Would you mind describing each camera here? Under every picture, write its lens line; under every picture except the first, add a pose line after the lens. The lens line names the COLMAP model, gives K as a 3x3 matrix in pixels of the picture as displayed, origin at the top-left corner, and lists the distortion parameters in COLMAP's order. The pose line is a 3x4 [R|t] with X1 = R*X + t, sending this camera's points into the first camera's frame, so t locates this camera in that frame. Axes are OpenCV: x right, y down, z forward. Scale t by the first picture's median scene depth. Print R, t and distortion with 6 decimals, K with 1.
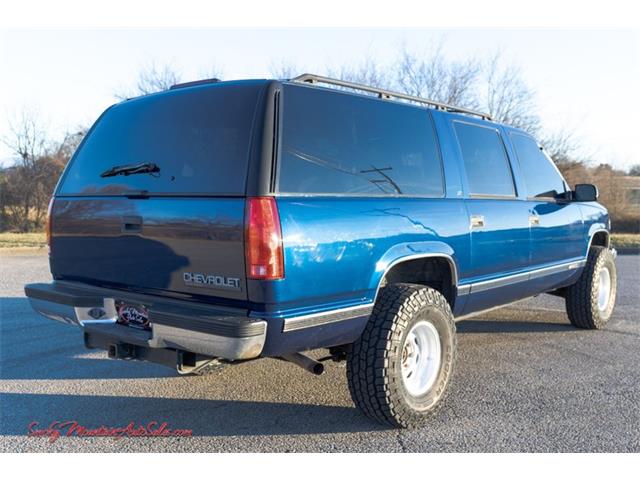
lens RADIAL K [[627.5, 0, 331.4], [0, 627.5, 261.8], [0, 0, 1]] dist [-0.023218, -0.009732]
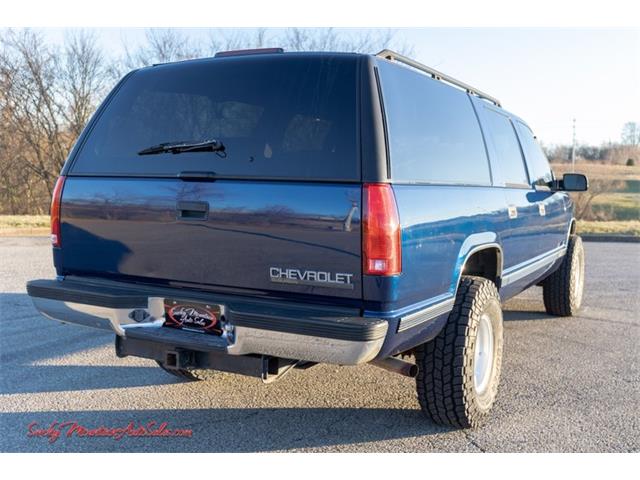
lens RADIAL K [[655.1, 0, 346.8], [0, 655.1, 239.2], [0, 0, 1]] dist [-0.018936, -0.011668]
pose [[0.976130, 0.001566, 0.217184, -0.293132], [0.000822, 0.999940, -0.010903, -0.010833], [-0.217188, 0.010821, 0.976070, 0.074030]]
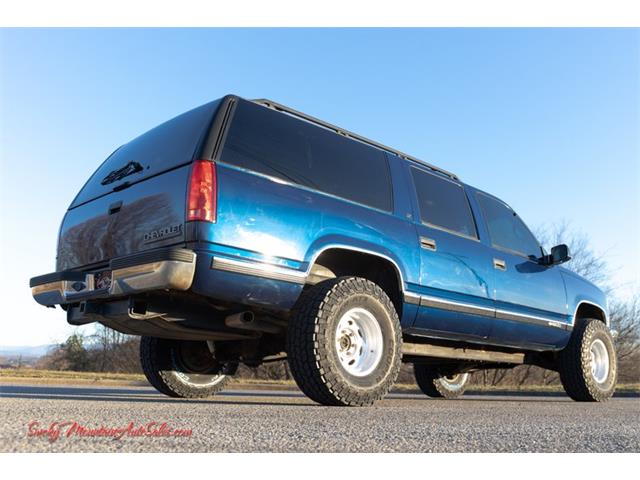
lens RADIAL K [[639.9, 0, 344.9], [0, 639.9, 236.8], [0, 0, 1]] dist [-0.035115, -0.010886]
pose [[0.994697, 0.002162, -0.102828, 0.246870], [-0.035393, 0.945912, -0.322486, 0.361823], [0.096569, 0.324415, 0.940973, -0.110478]]
